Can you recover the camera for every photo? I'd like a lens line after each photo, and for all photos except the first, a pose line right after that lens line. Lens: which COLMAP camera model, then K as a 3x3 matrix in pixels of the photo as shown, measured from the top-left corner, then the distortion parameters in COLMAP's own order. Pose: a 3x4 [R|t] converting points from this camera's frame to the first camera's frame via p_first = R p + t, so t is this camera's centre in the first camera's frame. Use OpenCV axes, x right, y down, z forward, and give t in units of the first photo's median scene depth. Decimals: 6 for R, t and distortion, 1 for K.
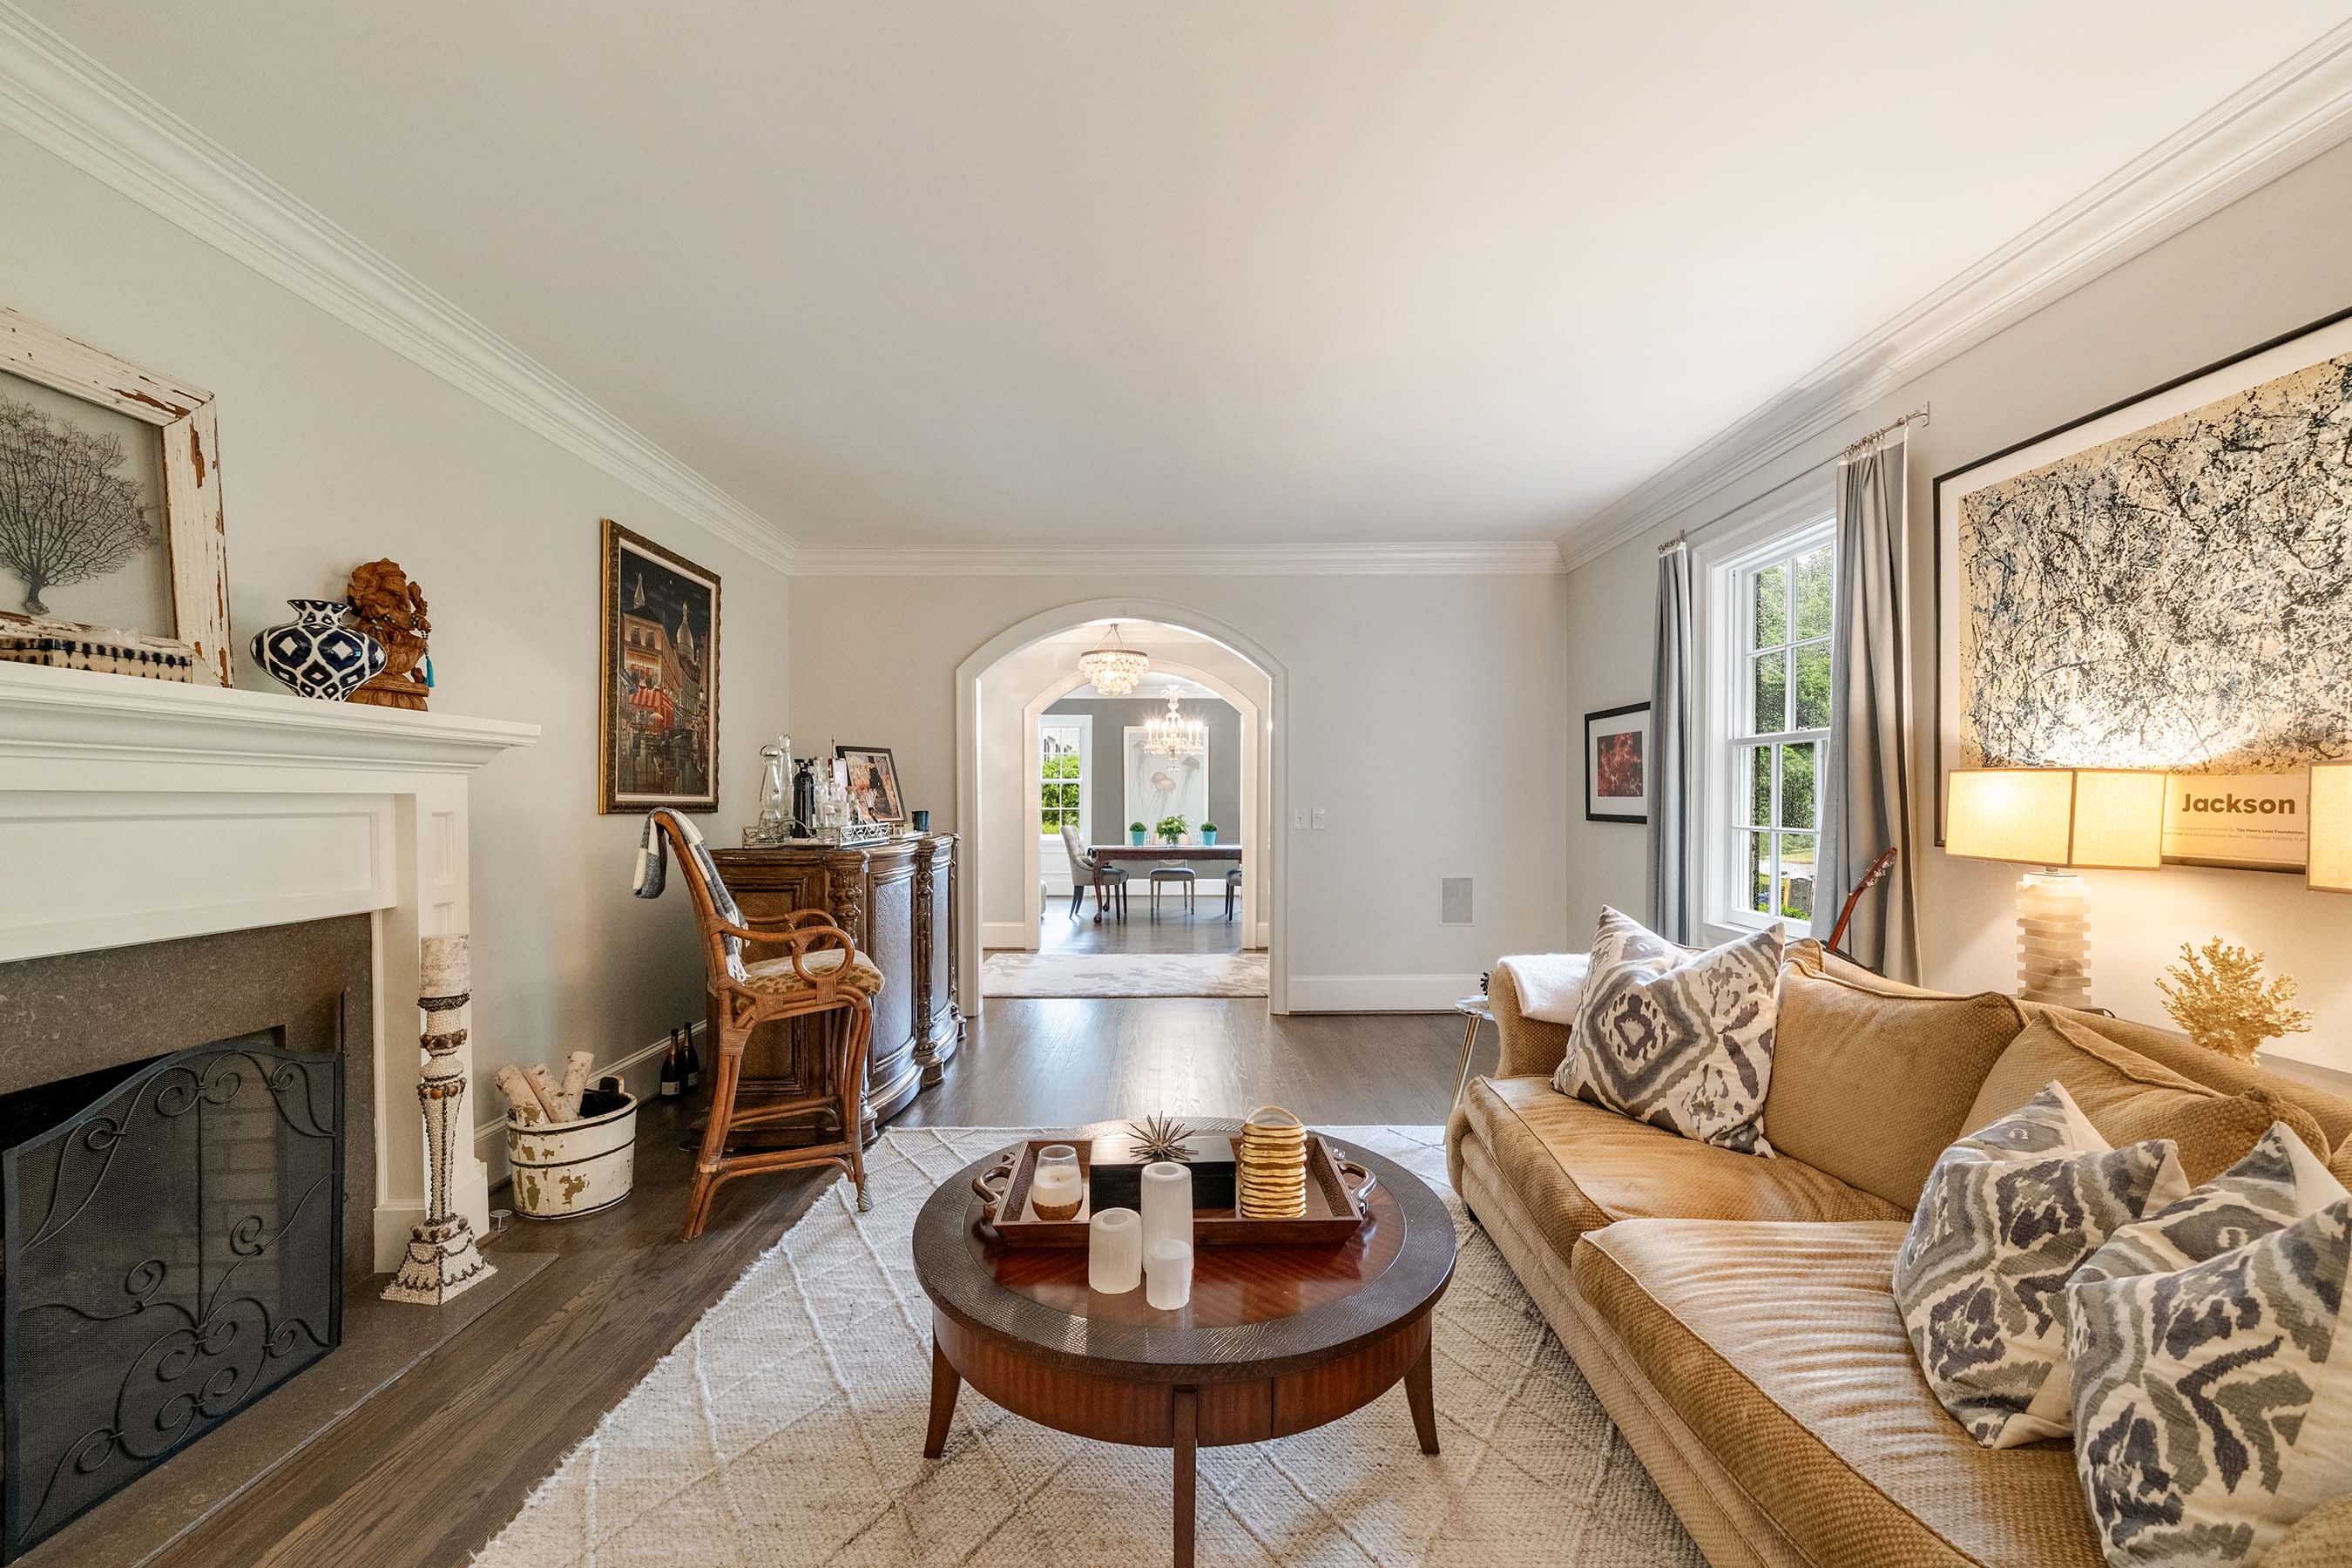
lens RADIAL K [[904.2, 0, 1174.9], [0, 904.2, 789.5], [0, 0, 1]] dist [0.004523, 0.000702]
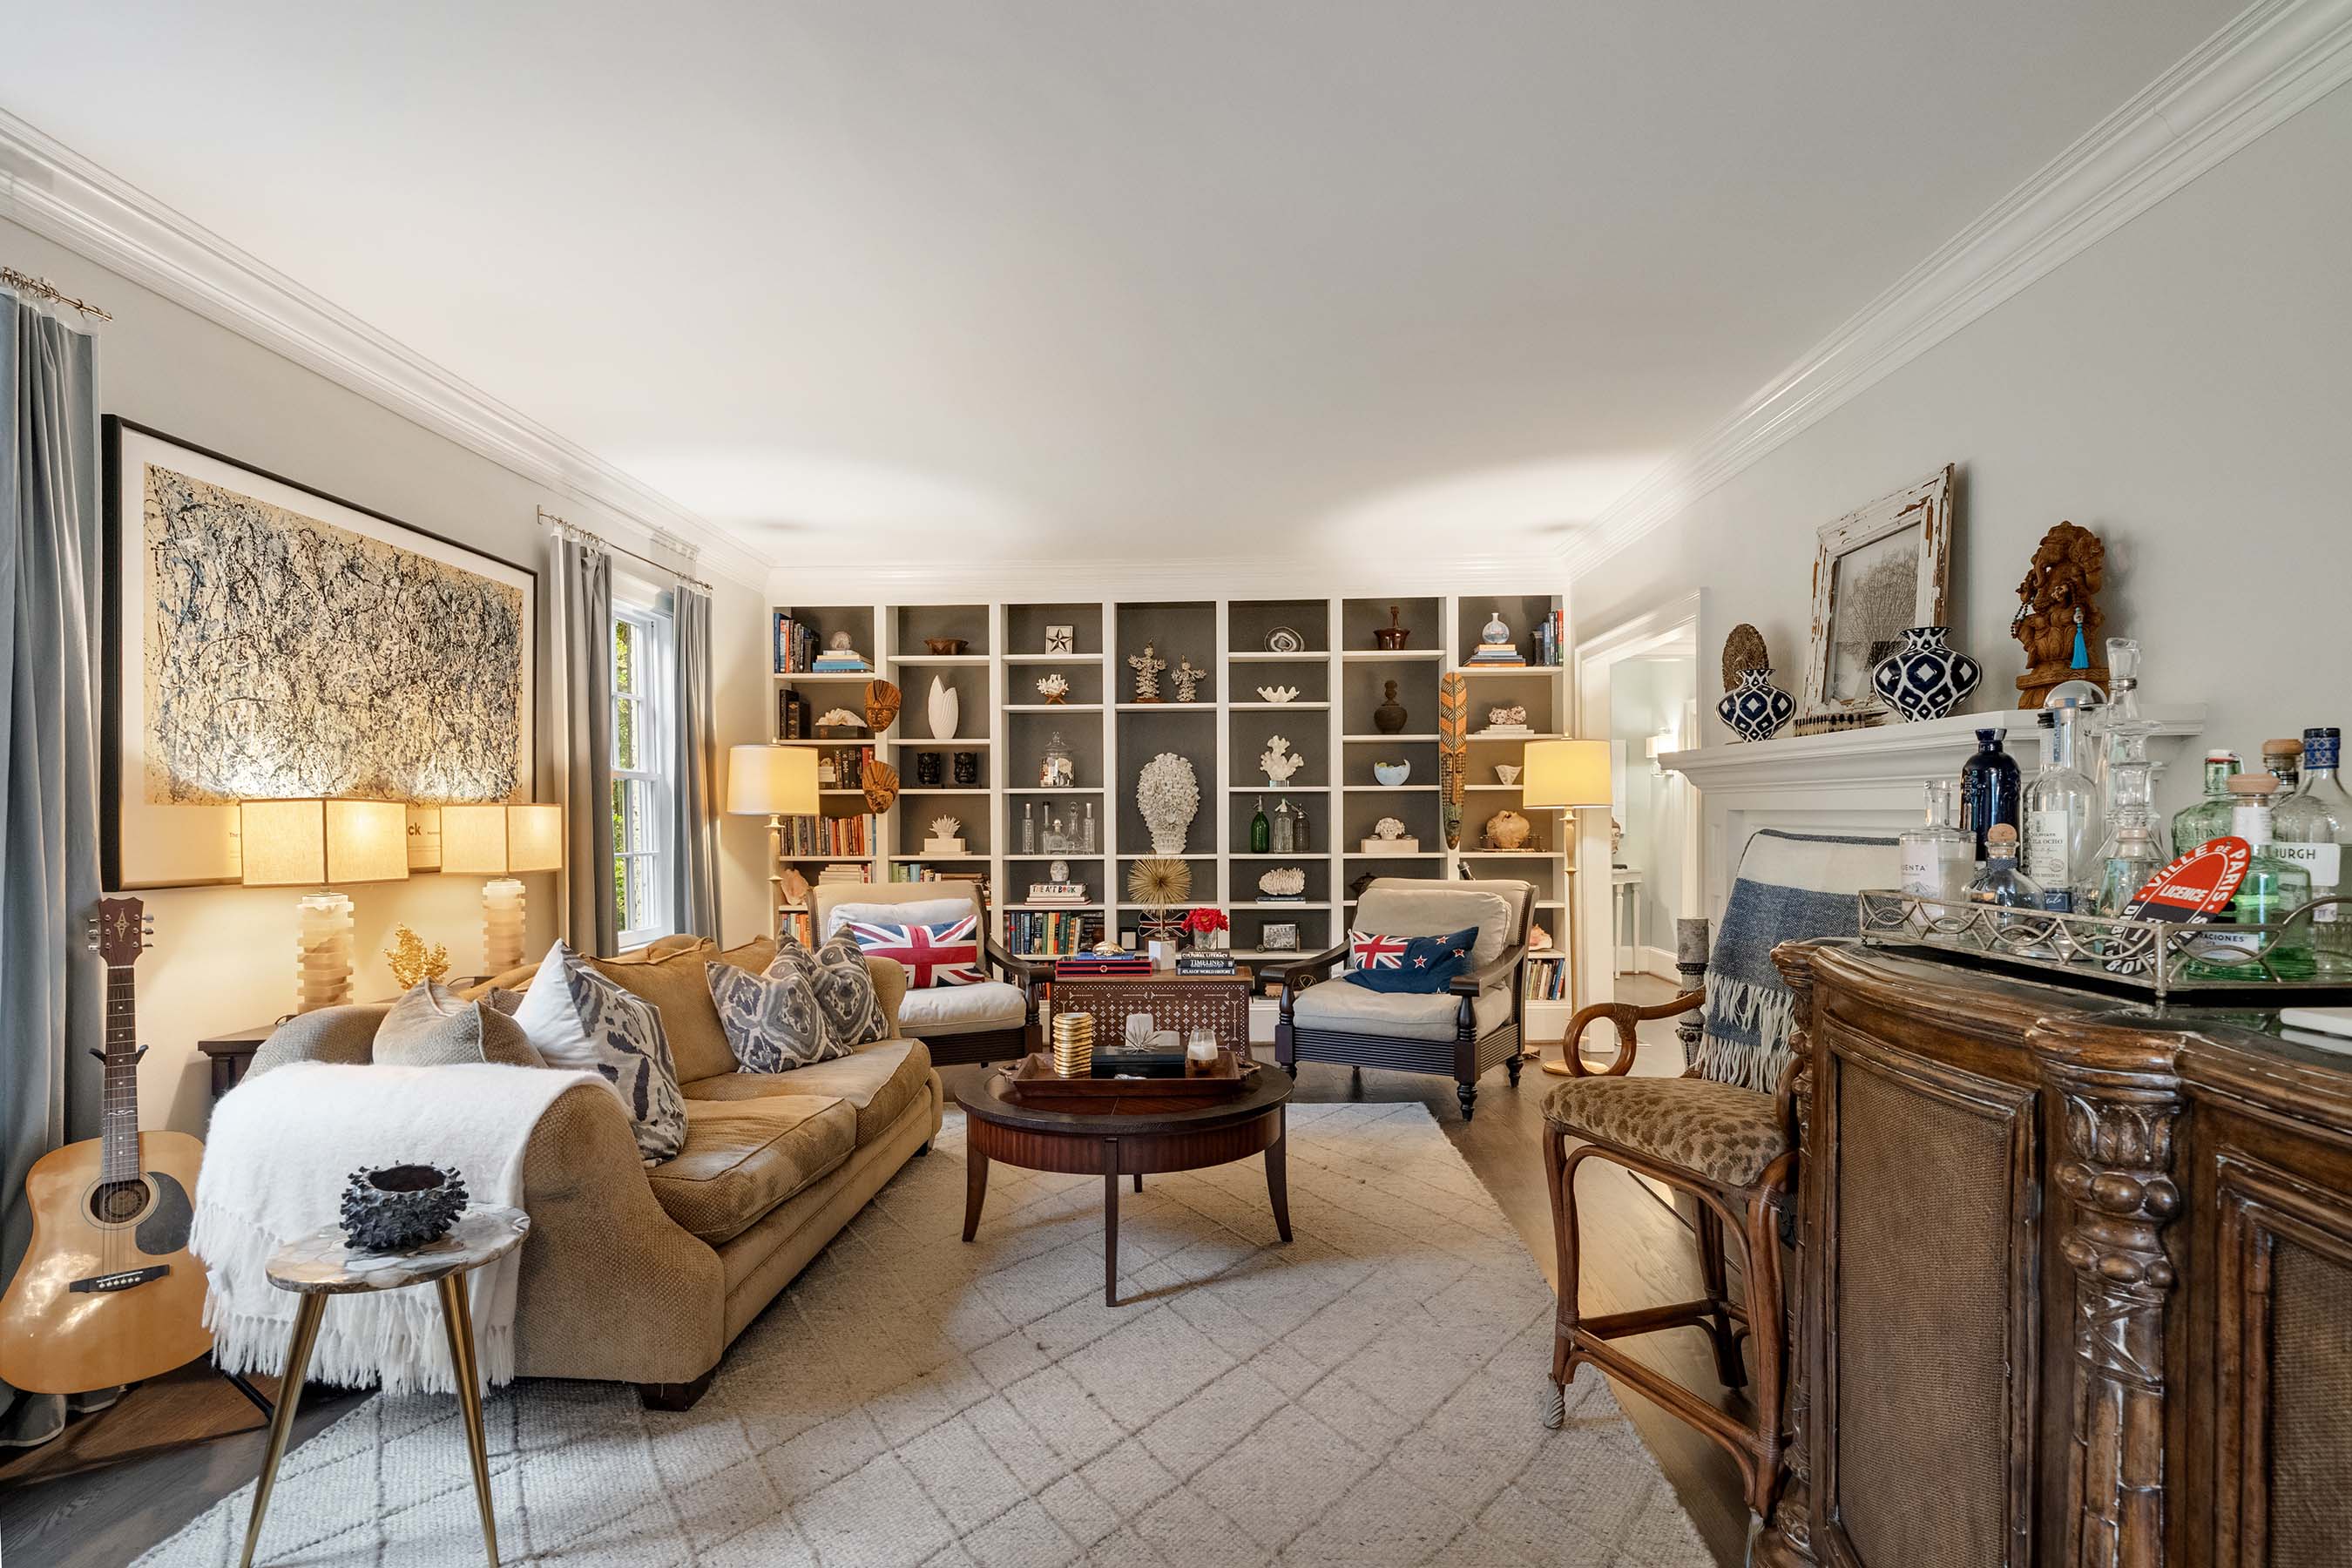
lens RADIAL K [[1310.5, 0, 1173.7], [0, 1310.5, 801.1], [0, 0, 1]] dist [-0.089247, -0.001150]
pose [[-0.999054, 0.007705, 0.042799, -0.132125], [0.006939, 0.999814, -0.018021, 0.013463], [-0.042930, -0.017707, -0.998921, 2.455922]]
